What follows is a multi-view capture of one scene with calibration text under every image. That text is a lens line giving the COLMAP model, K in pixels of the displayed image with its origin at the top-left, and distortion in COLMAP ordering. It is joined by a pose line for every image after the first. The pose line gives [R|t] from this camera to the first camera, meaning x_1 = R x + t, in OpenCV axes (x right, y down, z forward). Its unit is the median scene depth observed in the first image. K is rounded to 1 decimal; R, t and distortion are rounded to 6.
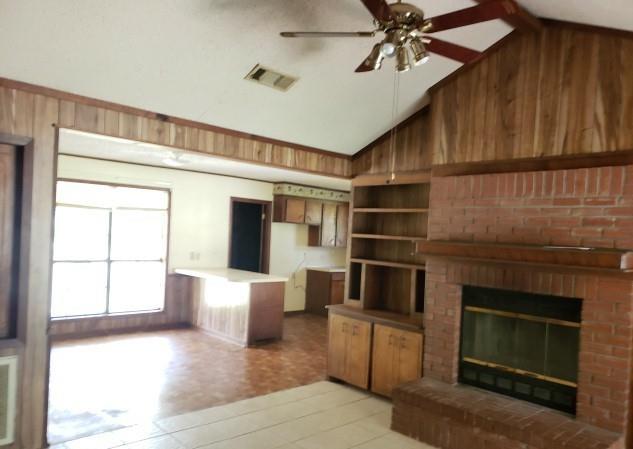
lens RADIAL K [[478.8, 0, 316.0], [0, 478.8, 247.8], [0, 0, 1]] dist [-0.004906, 0.001998]
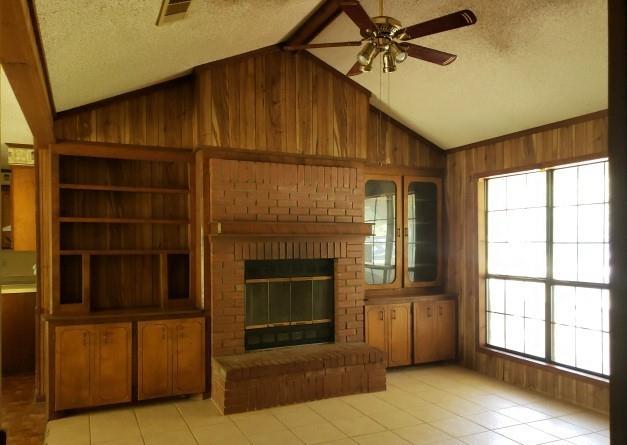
lens RADIAL K [[502.7, 0, 312.9], [0, 502.7, 241.9], [0, 0, 1]] dist [0.037232, -0.000267]
pose [[0.314682, -0.061640, 0.947194, -0.744208], [0.041494, 0.997829, 0.051150, -0.019372], [-0.948290, 0.023207, 0.316556, 0.491383]]
